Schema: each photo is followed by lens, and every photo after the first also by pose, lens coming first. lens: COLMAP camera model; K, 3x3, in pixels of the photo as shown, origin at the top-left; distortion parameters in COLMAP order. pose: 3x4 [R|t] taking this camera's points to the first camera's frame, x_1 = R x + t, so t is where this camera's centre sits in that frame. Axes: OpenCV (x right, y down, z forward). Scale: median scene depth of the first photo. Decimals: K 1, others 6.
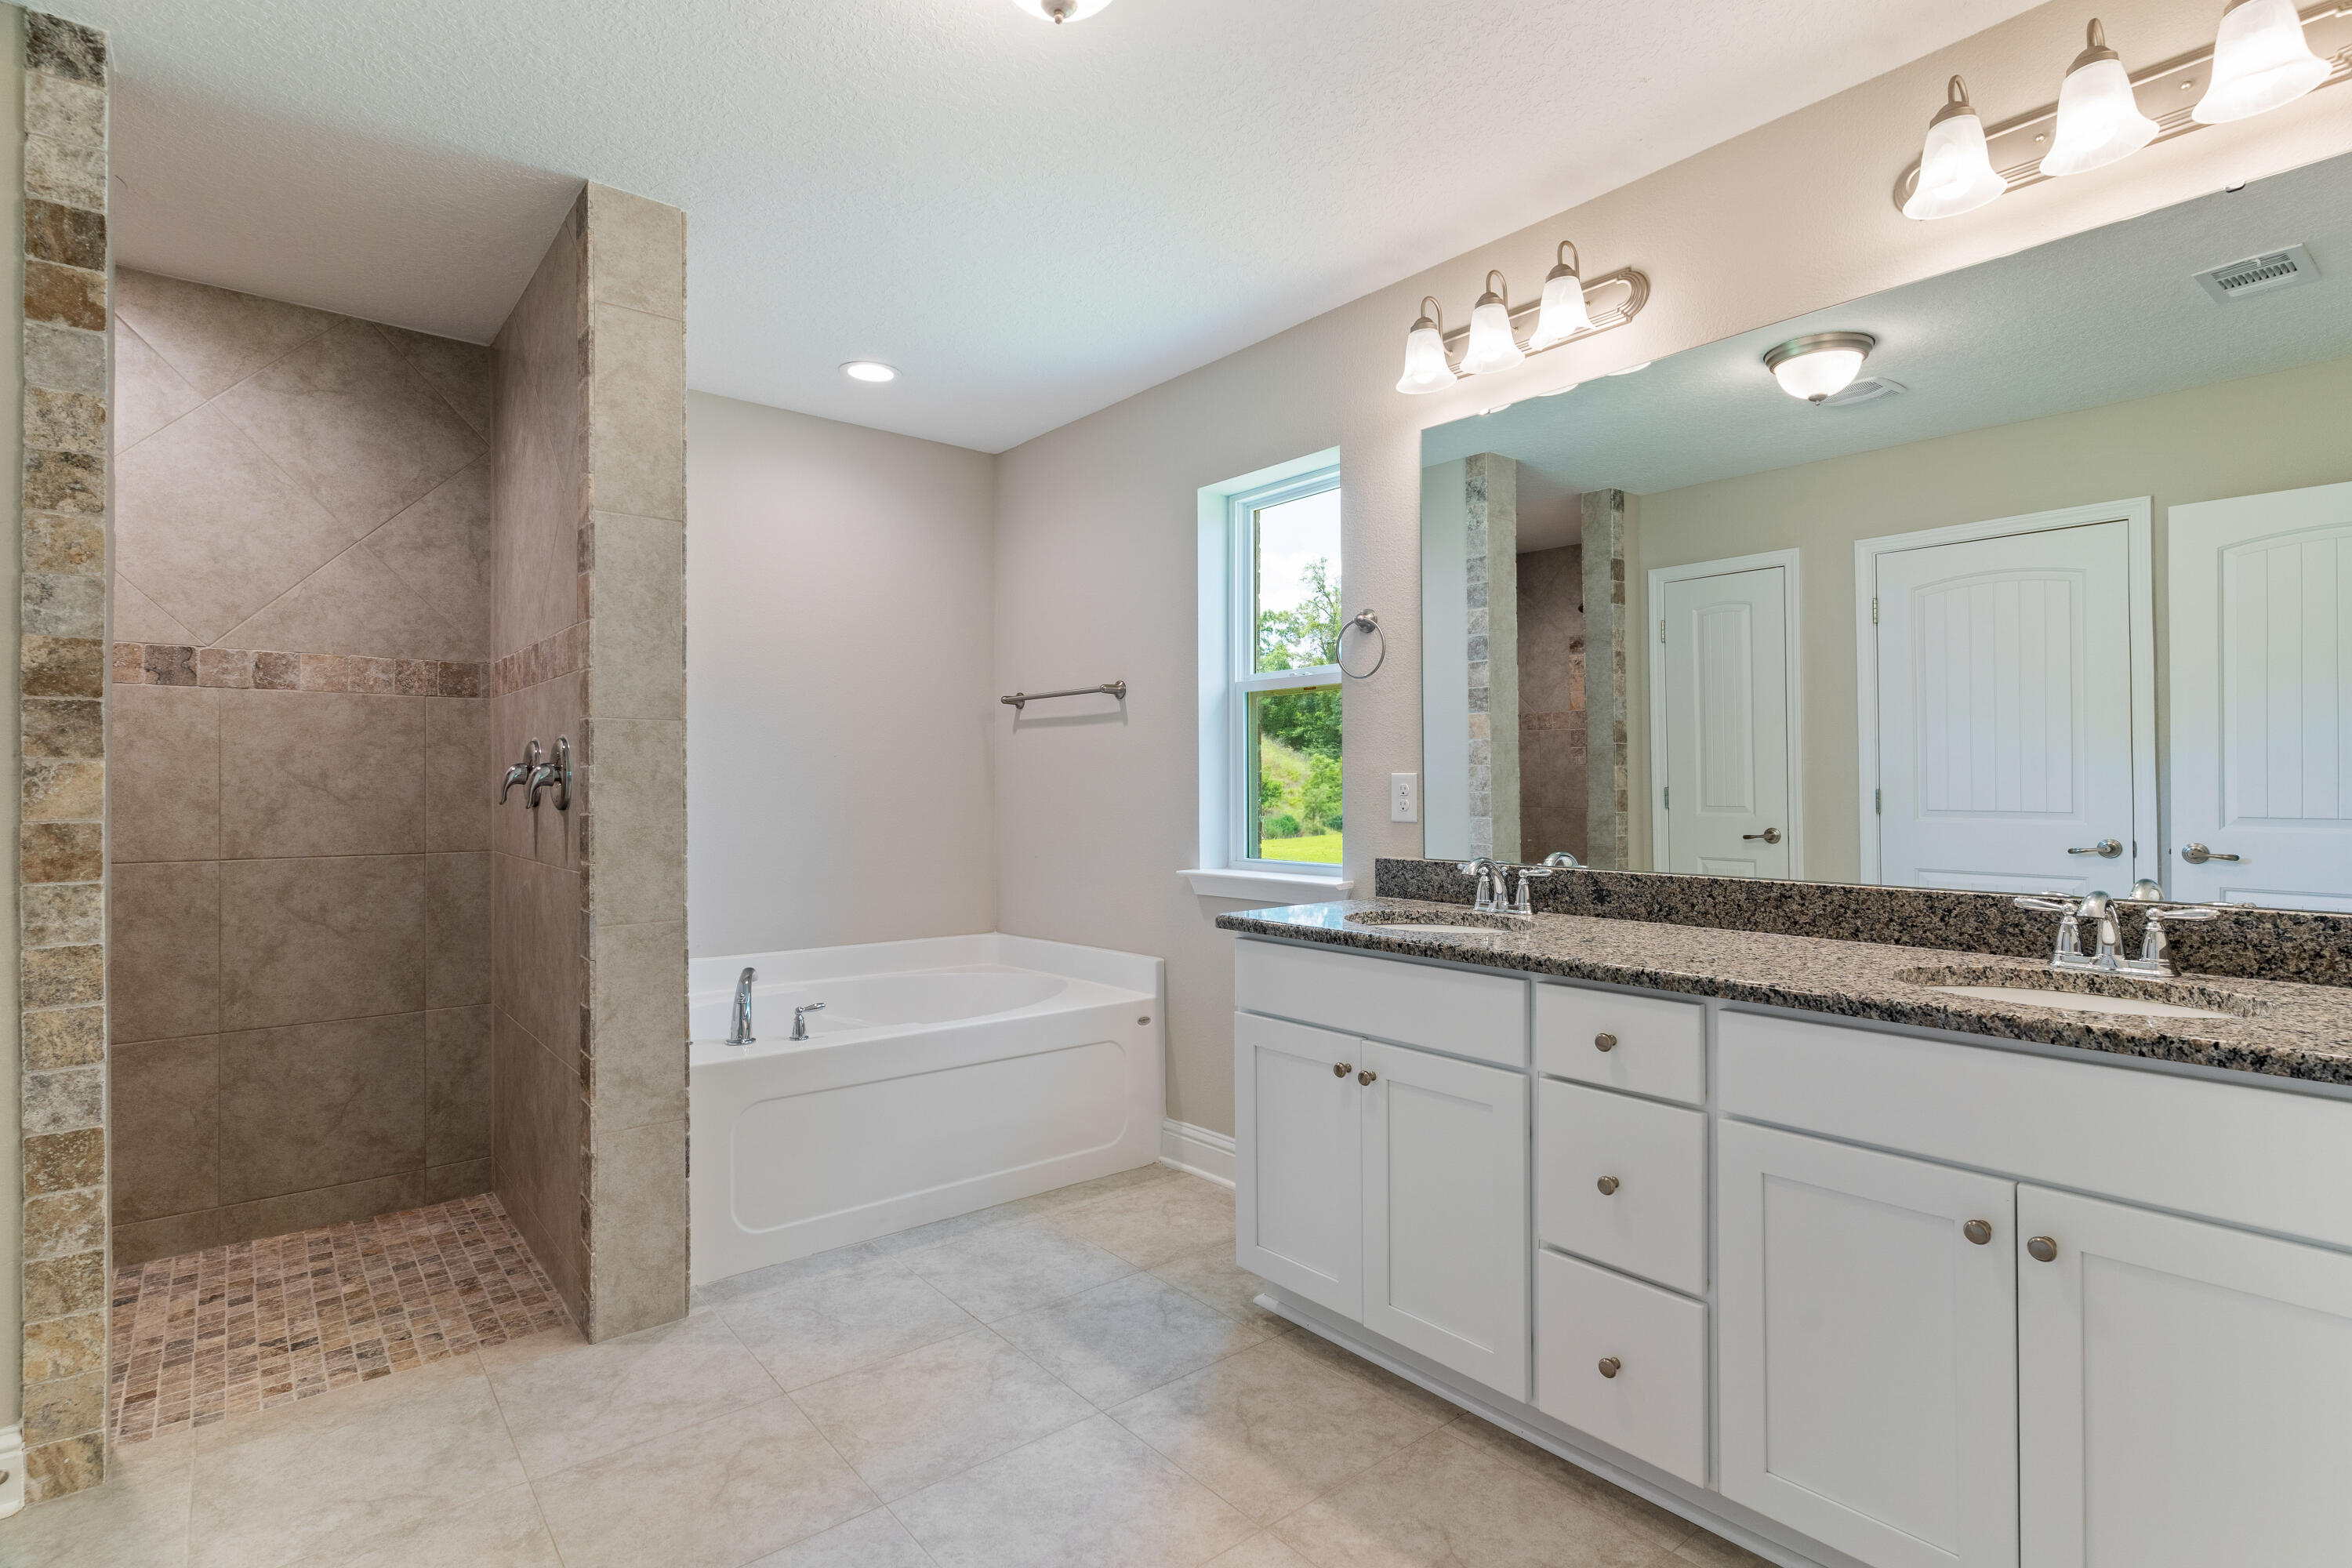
lens RADIAL K [[1129.6, 0, 1176.0], [0, 1129.6, 784.0], [0, 0, 1]] dist [0.003083, -0.000226]
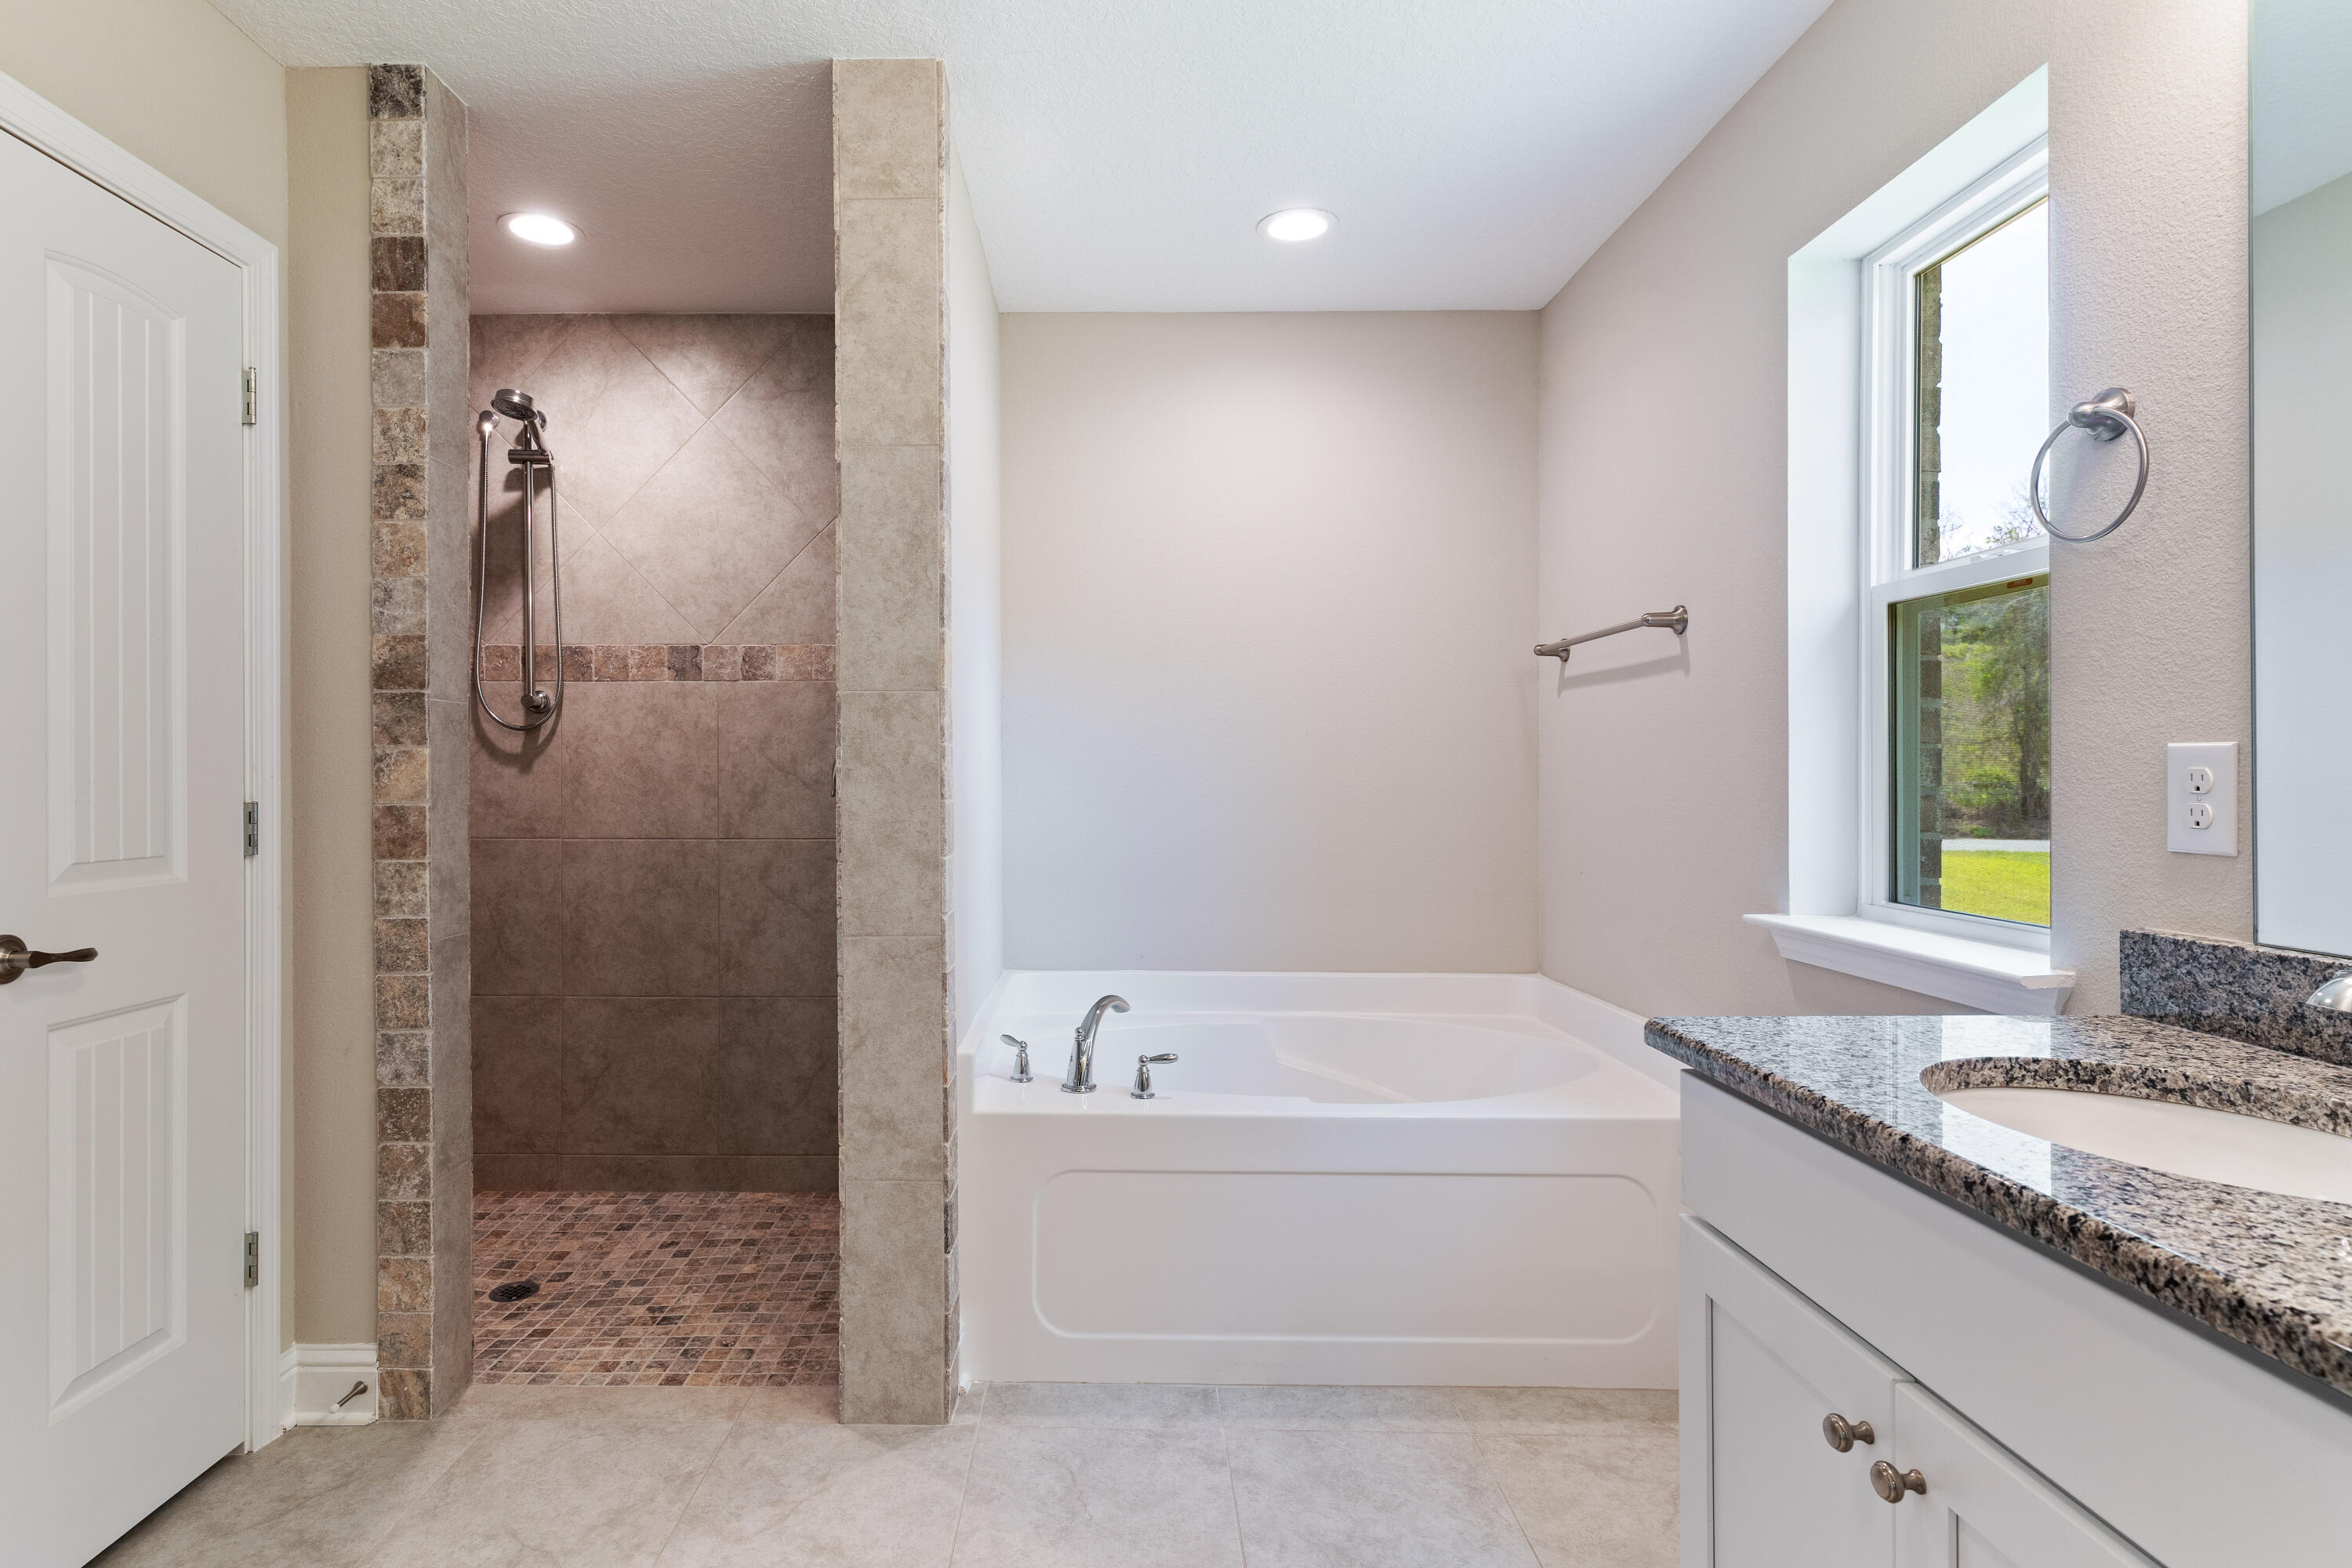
lens RADIAL K [[1143.3, 0, 1173.6], [0, 1143.3, 777.2], [0, 0, 1]] dist [0.001850, 0.001113]
pose [[0.760371, 0.003800, -0.649478, 0.228044], [0.001138, 0.999974, 0.007184, 0.000162], [0.649488, -0.006202, 0.760347, 0.491351]]
